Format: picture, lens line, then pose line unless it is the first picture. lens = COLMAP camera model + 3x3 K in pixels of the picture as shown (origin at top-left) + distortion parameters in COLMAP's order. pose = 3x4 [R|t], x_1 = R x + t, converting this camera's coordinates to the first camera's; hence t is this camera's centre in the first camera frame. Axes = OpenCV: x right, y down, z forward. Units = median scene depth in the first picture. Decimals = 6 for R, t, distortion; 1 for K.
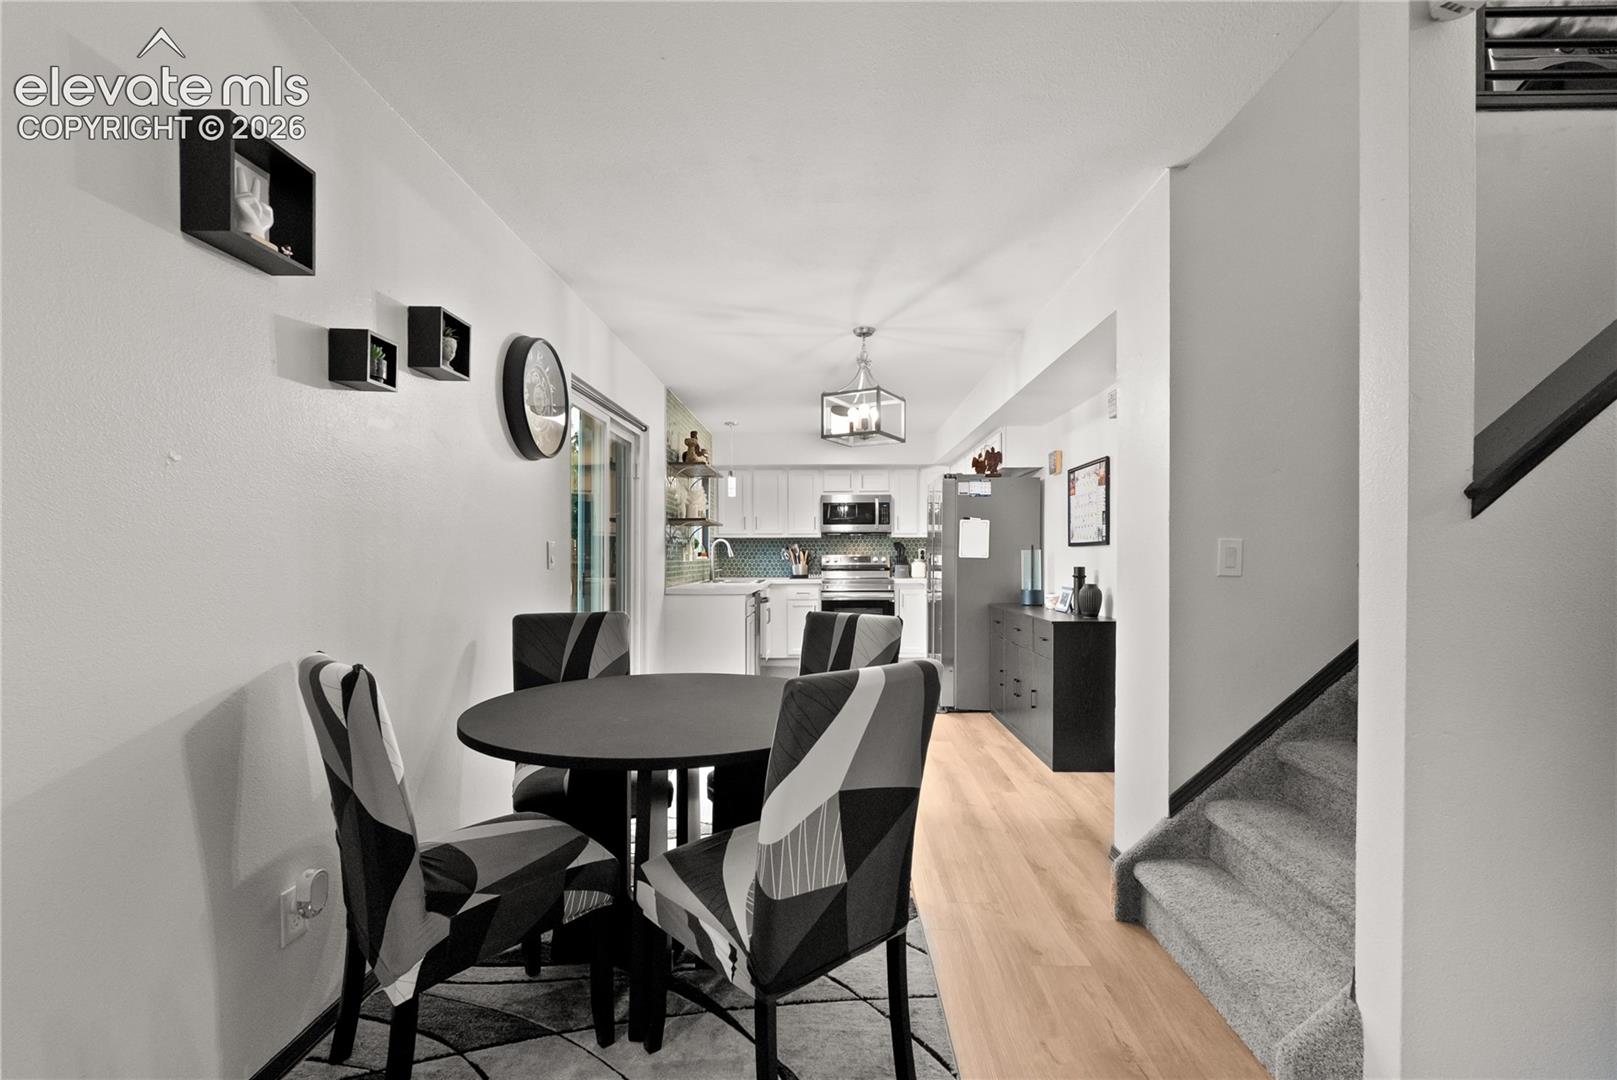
lens RADIAL K [[720.9, 0, 804.1], [0, 720.9, 564.1], [0, 0, 1]] dist [-0.016130, 0.000043]
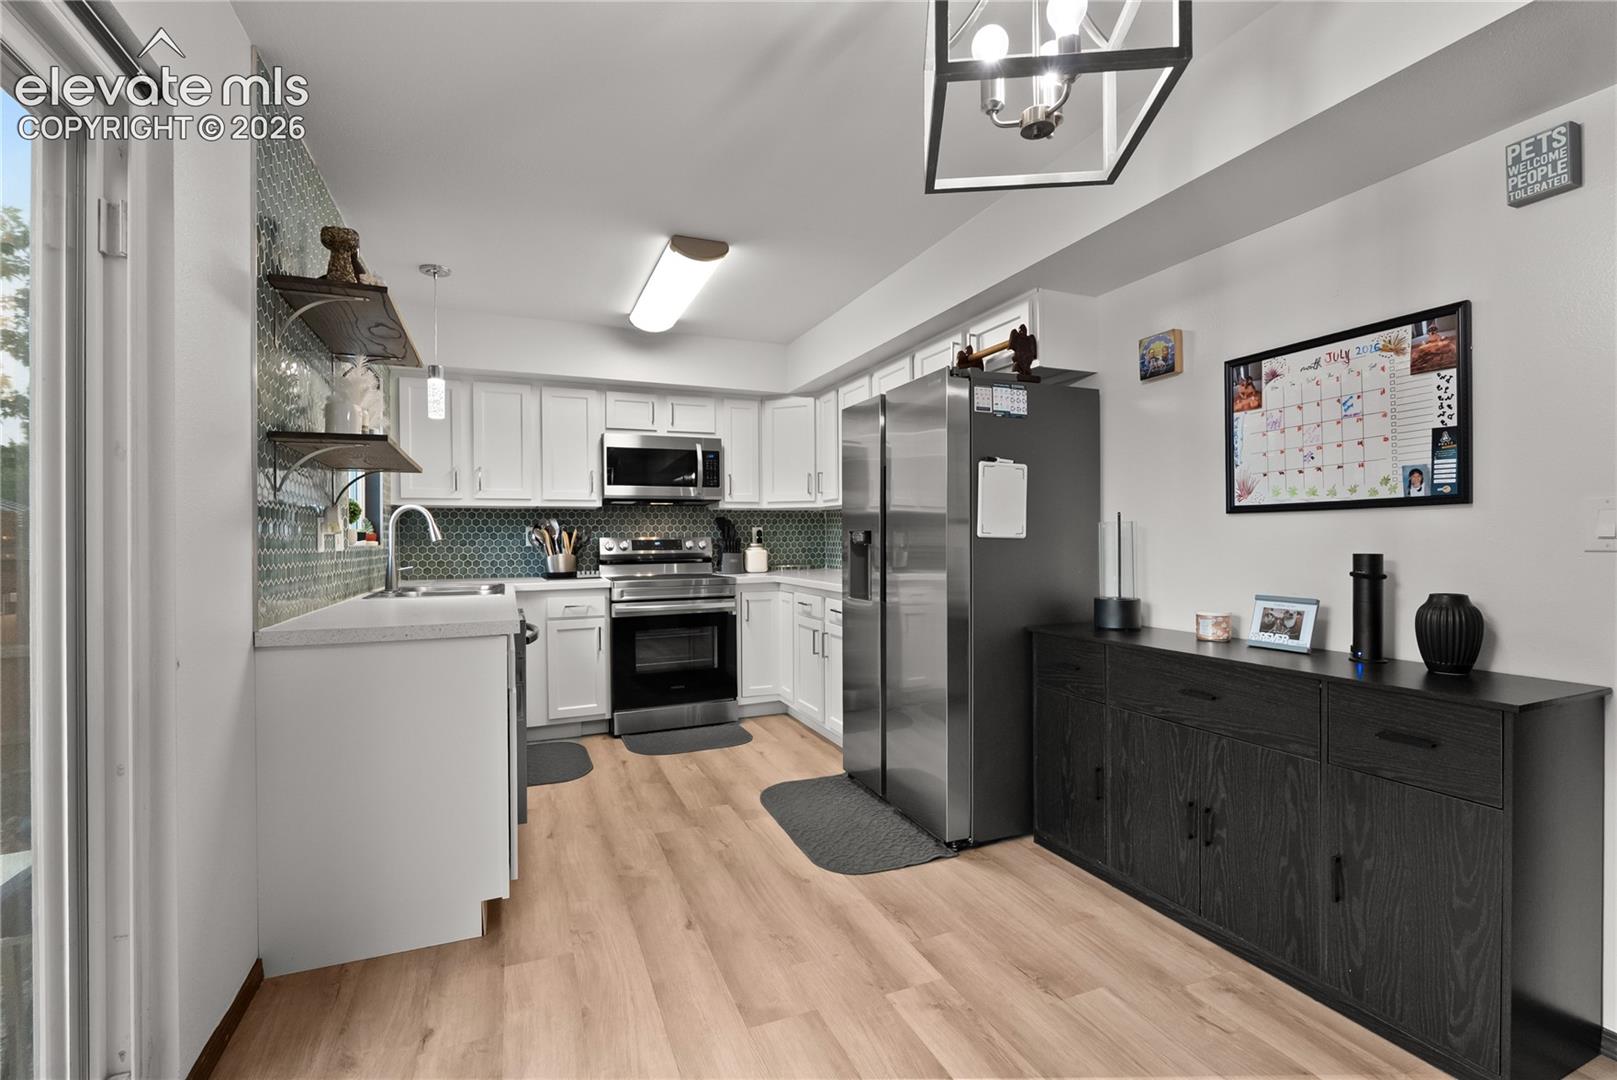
lens RADIAL K [[722.4, 0, 807.6], [0, 722.4, 546.5], [0, 0, 1]] dist [0.001189, 0.000268]
pose [[0.910229, -0.008835, 0.414011, -0.083812], [0.011307, 0.999930, -0.003522, -0.002002], [-0.413950, 0.007887, 0.910265, 0.505480]]
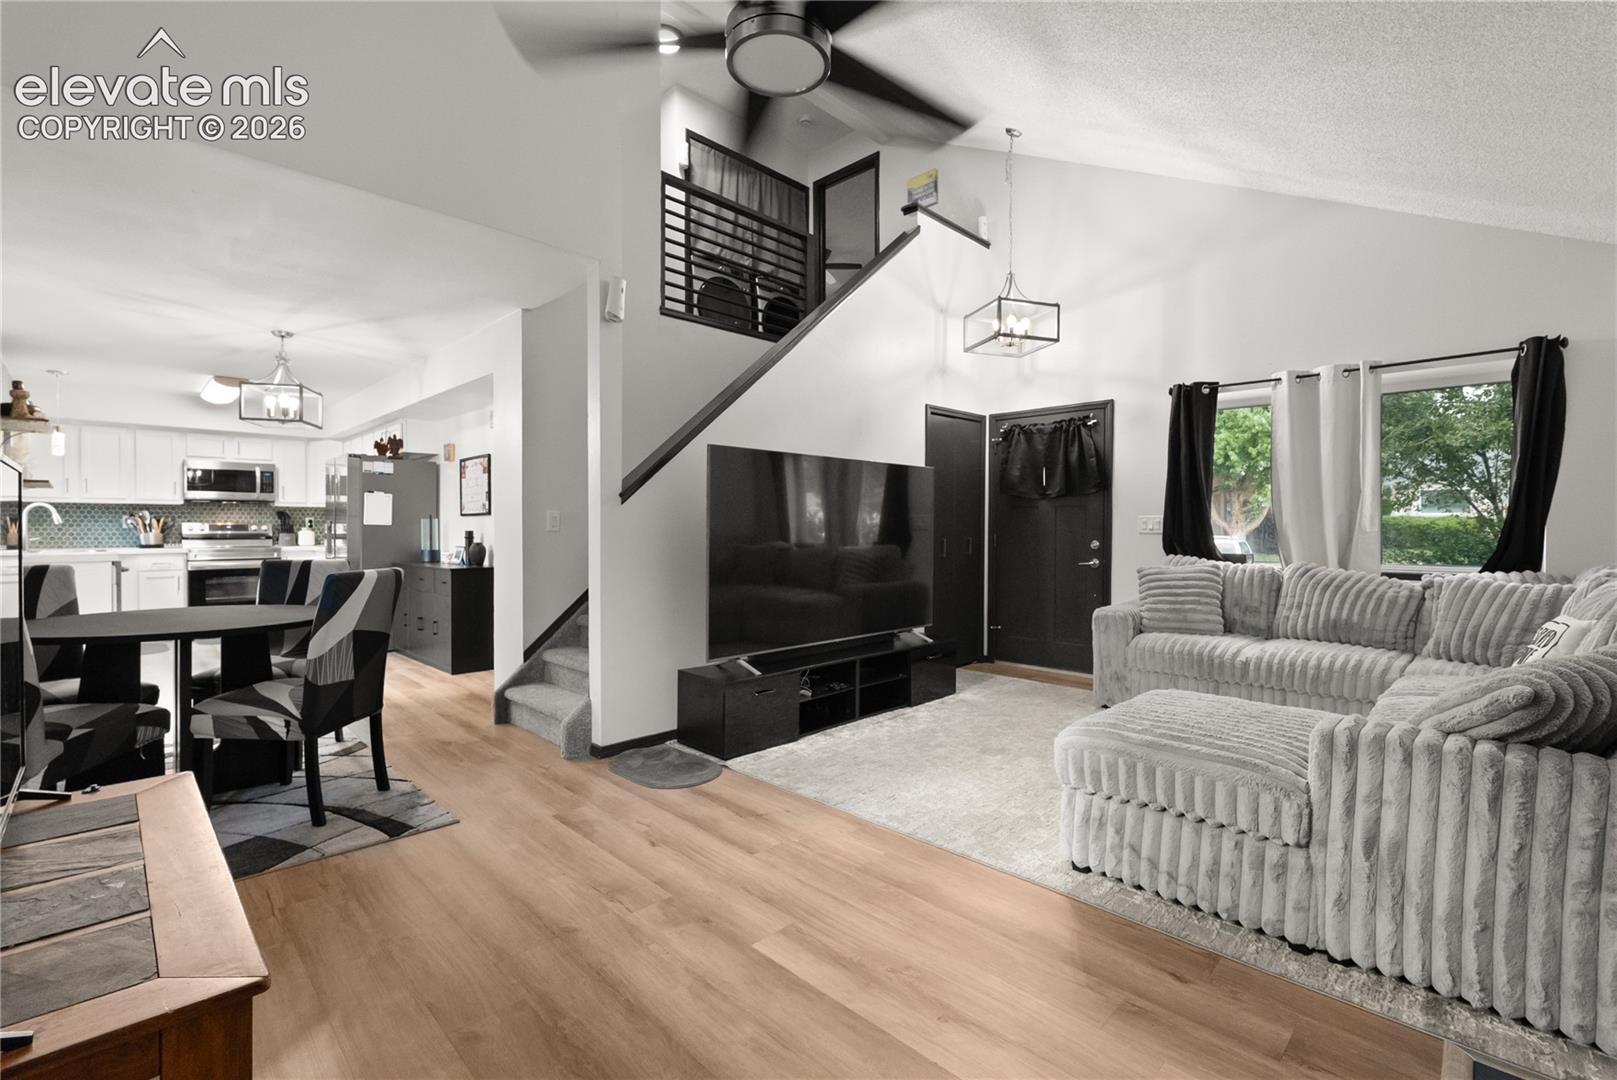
lens RADIAL K [[715.2, 0, 810.7], [0, 715.2, 536.8], [0, 0, 1]] dist [-0.002325, 0.000607]
pose [[0.684374, -0.005164, 0.729113, -0.120642], [0.006801, 0.999977, 0.000699, 0.013231], [-0.729099, 0.004480, 0.684393, -0.297628]]
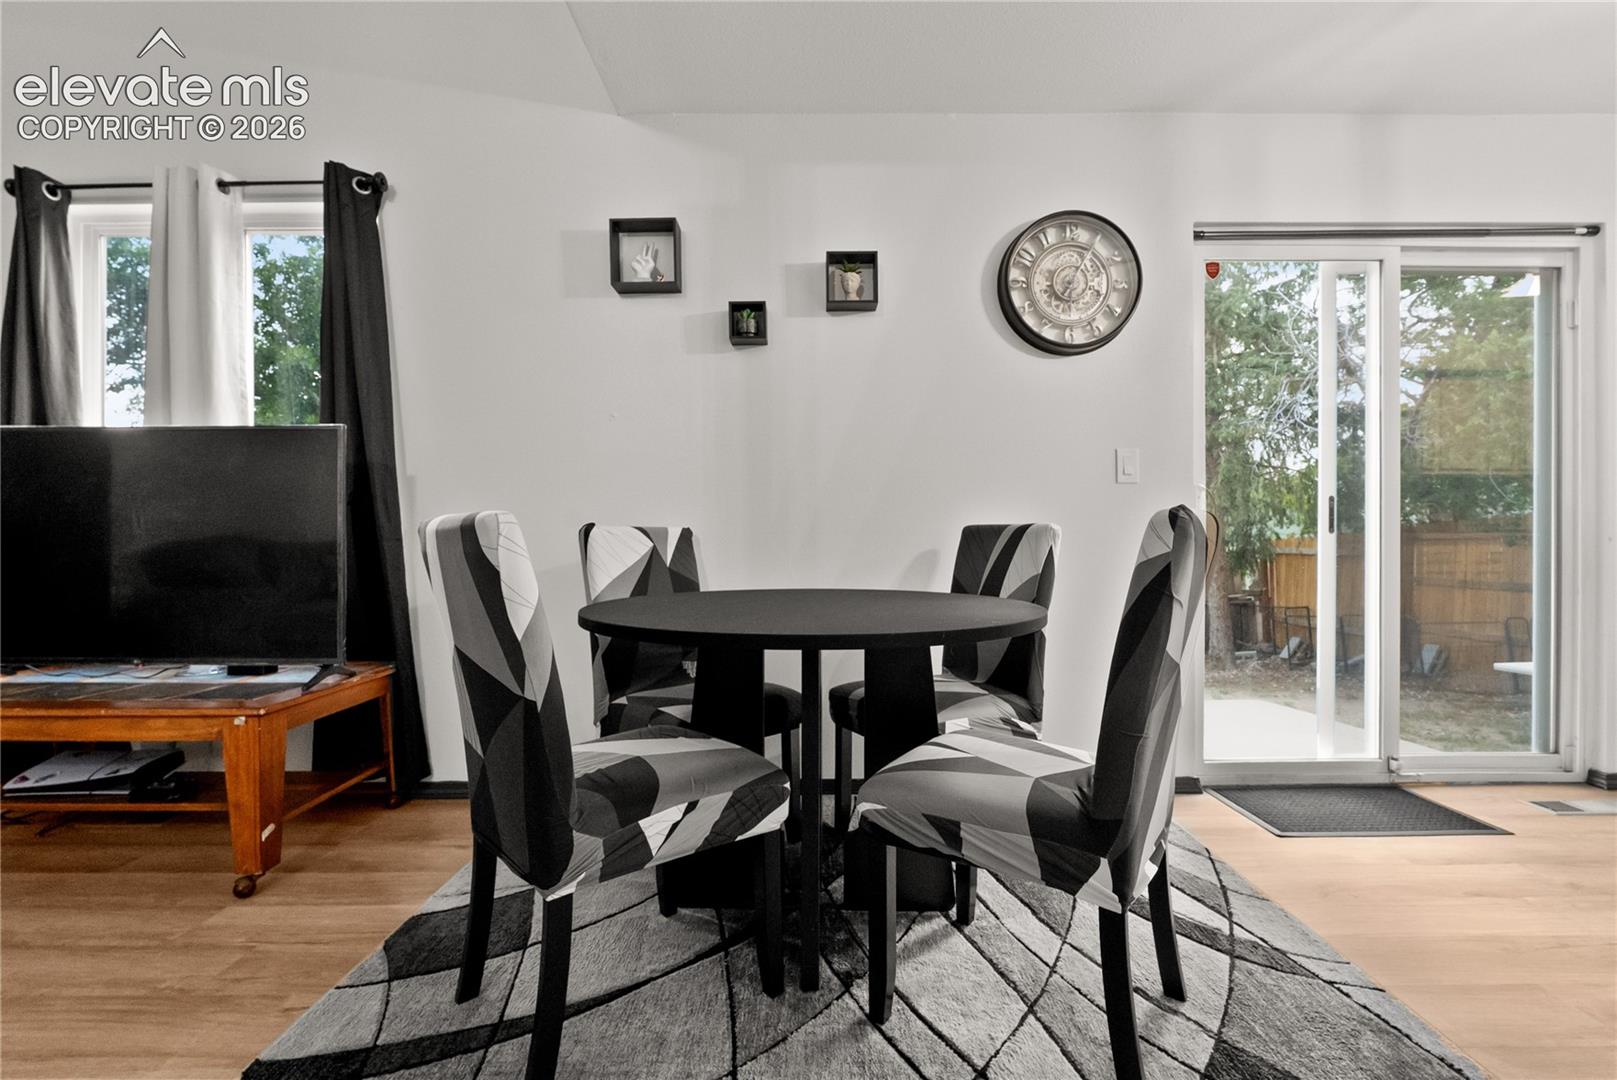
lens RADIAL K [[715.2, 0, 810.7], [0, 715.2, 536.8], [0, 0, 1]] dist [-0.002325, 0.000607]
pose [[0.048674, 0.002370, -0.998812, 0.223986], [-0.009961, 0.999949, 0.001887, 0.035807], [0.998765, 0.009858, 0.048695, 0.310542]]
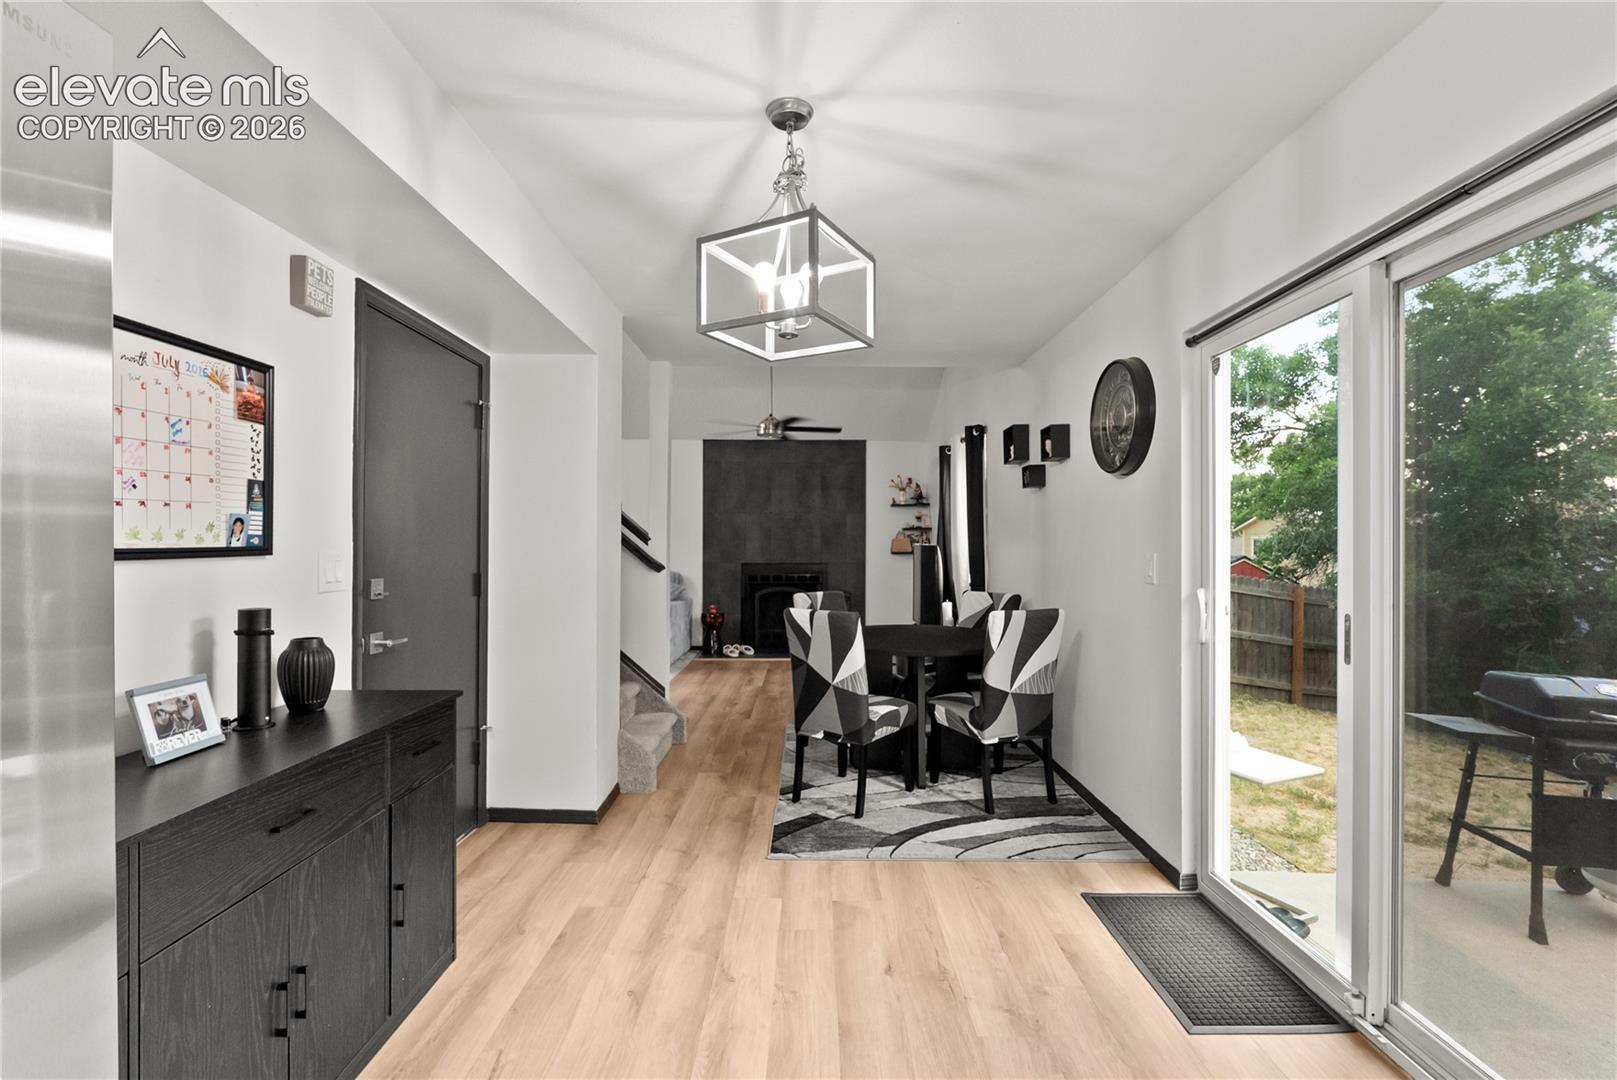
lens RADIAL K [[715.2, 0, 810.7], [0, 715.2, 536.8], [0, 0, 1]] dist [-0.002325, 0.000607]
pose [[-0.999494, -0.002920, -0.031679, 0.055233], [-0.003145, 0.999970, 0.007070, -0.028079], [0.031657, 0.007166, -0.999473, 0.973252]]
